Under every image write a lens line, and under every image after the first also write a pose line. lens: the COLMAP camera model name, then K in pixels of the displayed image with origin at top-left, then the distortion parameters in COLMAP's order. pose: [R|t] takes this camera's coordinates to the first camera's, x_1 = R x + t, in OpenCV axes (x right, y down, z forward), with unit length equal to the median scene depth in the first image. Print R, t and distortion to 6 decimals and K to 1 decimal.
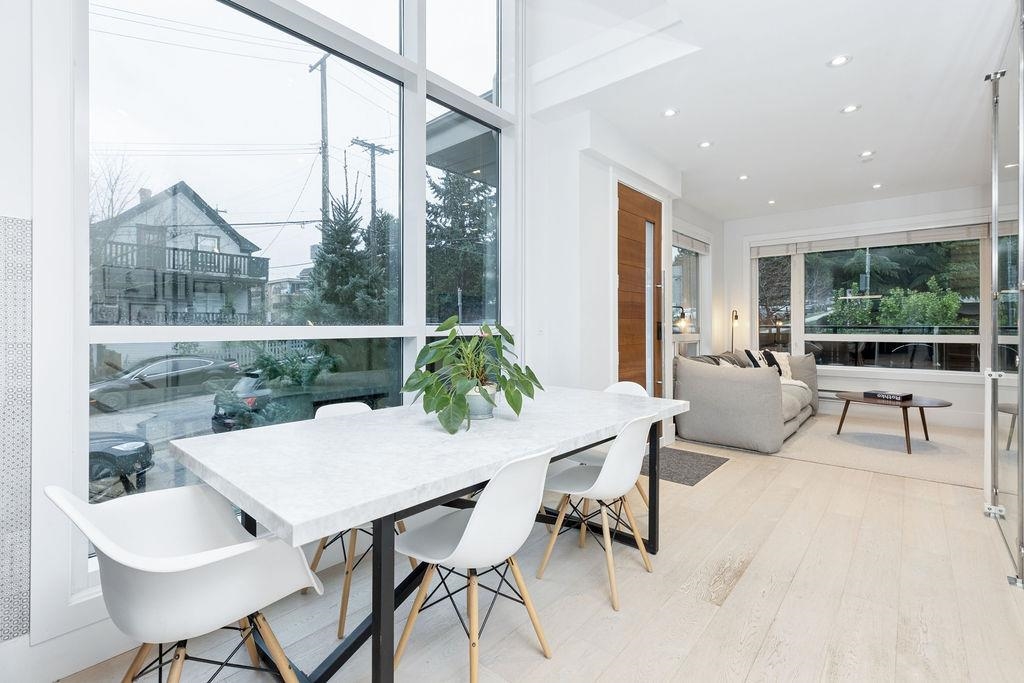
lens RADIAL K [[464.7, 0, 517.0], [0, 464.7, 334.1], [0, 0, 1]] dist [0.002329, -0.000241]
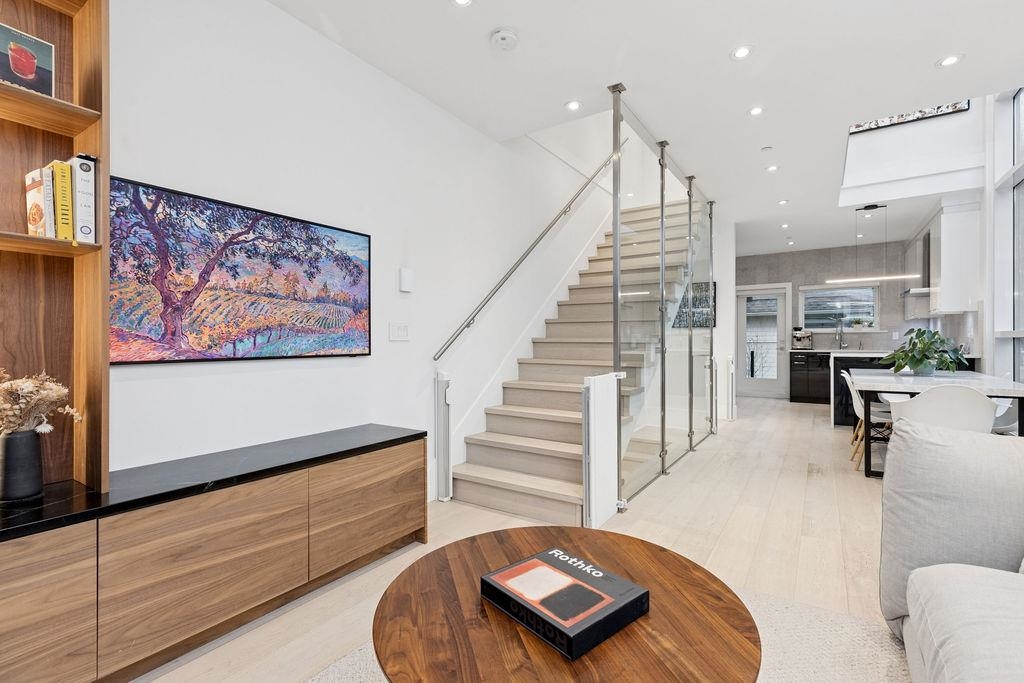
lens RADIAL K [[460.7, 0, 519.9], [0, 460.7, 340.3], [0, 0, 1]] dist [0.001809, -0.000316]
pose [[-0.992361, 0.002981, -0.123336, 0.660073], [0.000984, 0.999868, 0.016245, -0.004543], [0.123368, 0.015999, -0.992232, 0.959859]]
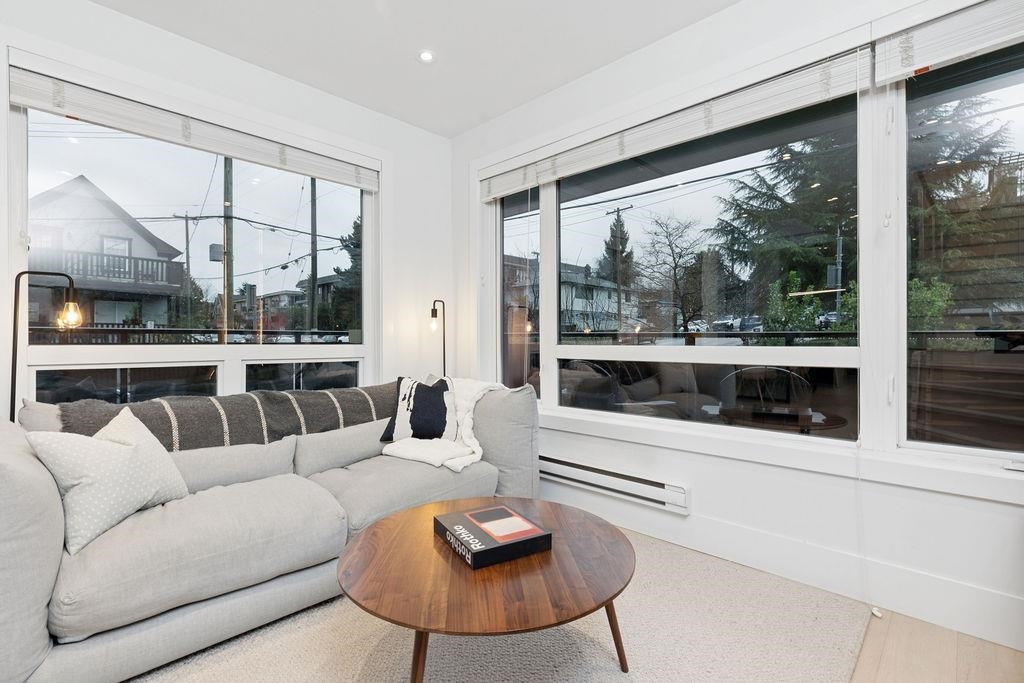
lens RADIAL K [[475.3, 0, 524.6], [0, 475.3, 340.0], [0, 0, 1]] dist [0.001222, 0.000155]
pose [[0.998731, 0.001337, -0.050347, 0.650754], [-0.002316, 0.999809, -0.019383, 0.004144], [0.050312, 0.019475, 0.998544, 0.518697]]
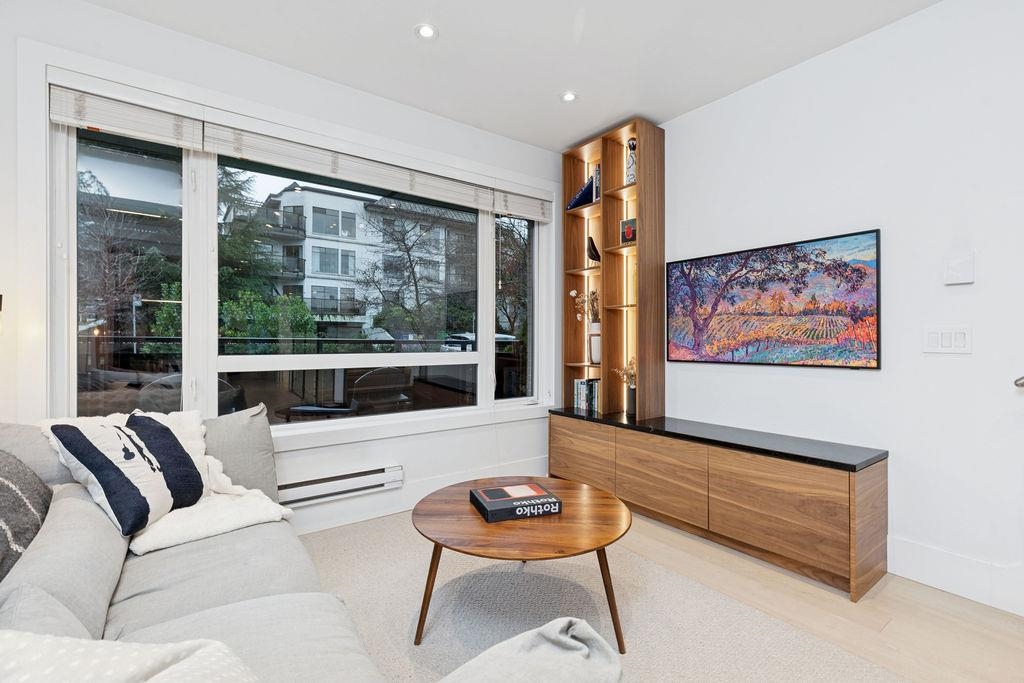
lens RADIAL K [[459.5, 0, 515.9], [0, 459.5, 338.5], [0, 0, 1]] dist [0.002075, 0.000522]
pose [[0.220797, 0.008015, 0.975287, 0.301573], [0.013636, 0.999843, -0.011304, -0.008473], [-0.975224, 0.015795, 0.220653, 0.700908]]
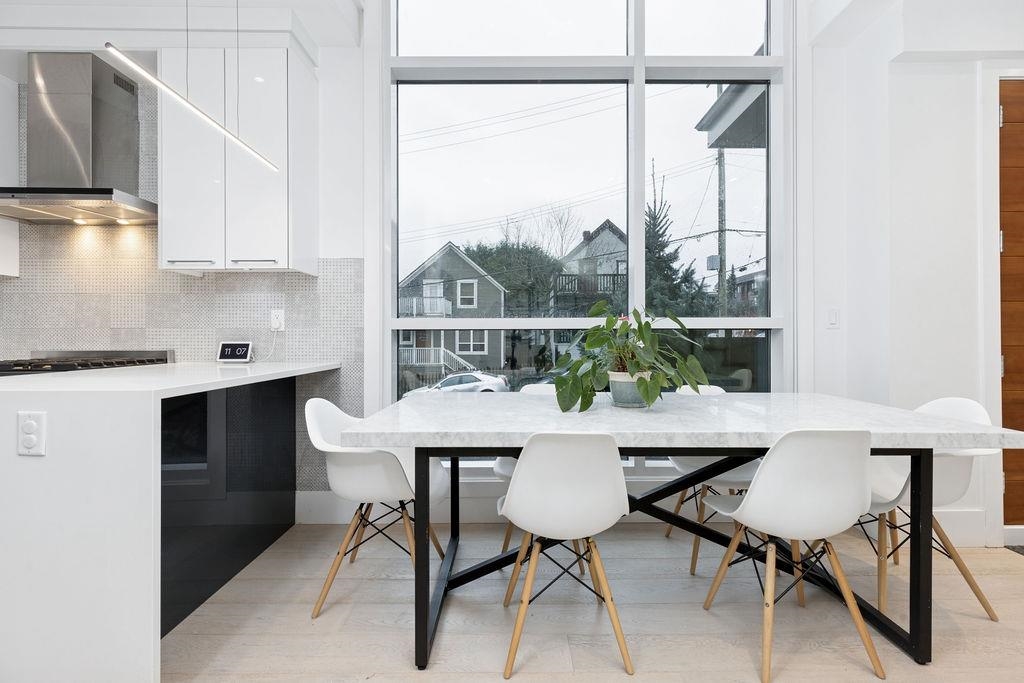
lens RADIAL K [[459.5, 0, 515.9], [0, 459.5, 338.5], [0, 0, 1]] dist [0.002075, 0.000522]
pose [[0.655165, -0.001540, -0.755484, 0.165686], [-0.010873, 0.999875, -0.011467, 0.018335], [0.755407, 0.015727, 0.655067, 0.069490]]
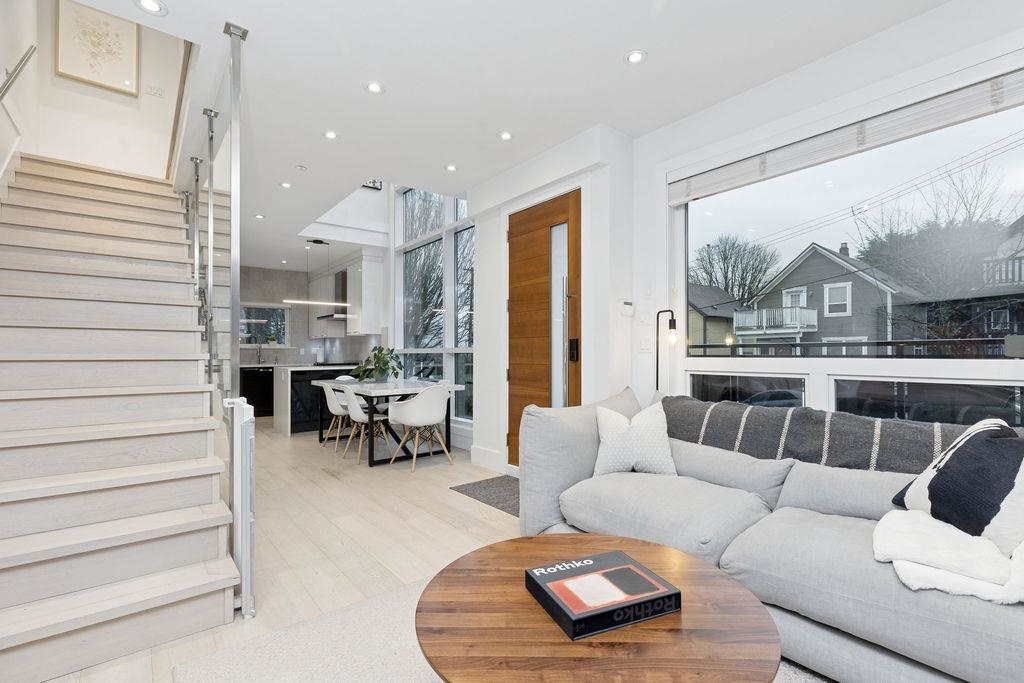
lens RADIAL K [[464.0, 0, 512.0], [0, 464.0, 341.5], [0, 0, 1]] dist [0.003707, 0.000131]
pose [[-0.187969, -0.023577, -0.981892, 0.832487], [-0.011203, 0.999698, -0.021860, -0.002584], [0.982111, 0.006891, -0.188176, 0.775455]]
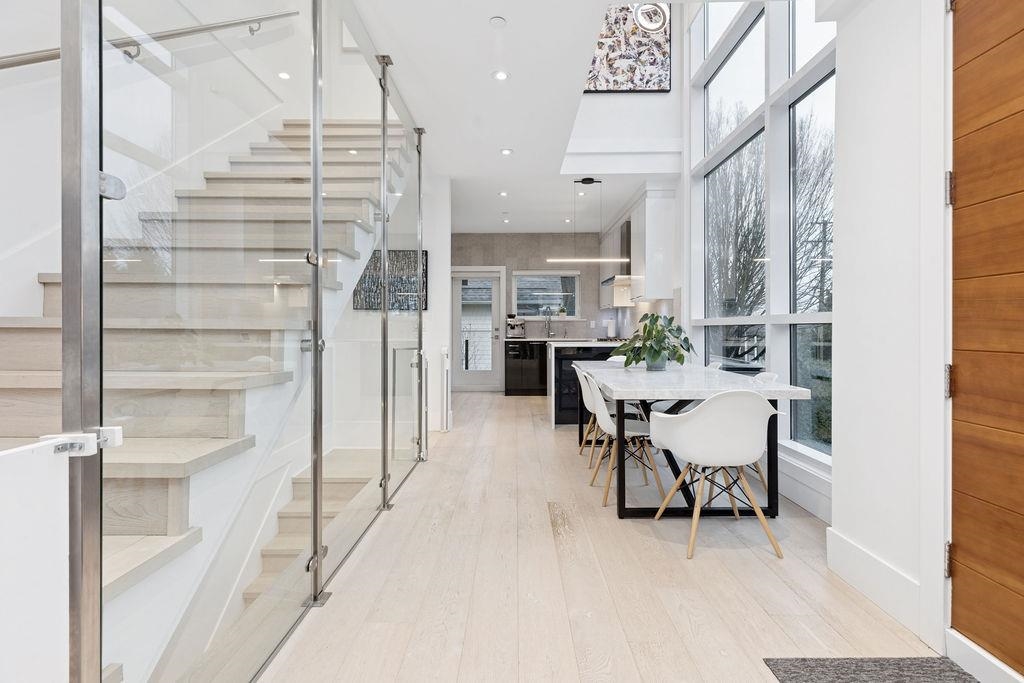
lens RADIAL K [[459.1, 0, 516.4], [0, 459.1, 328.7], [0, 0, 1]] dist [-0.002243, -0.000557]
pose [[-0.760998, 0.001359, -0.648752, 0.482277], [-0.009149, 0.999876, 0.012827, 0.003197], [0.648689, 0.015697, -0.760891, 0.672345]]
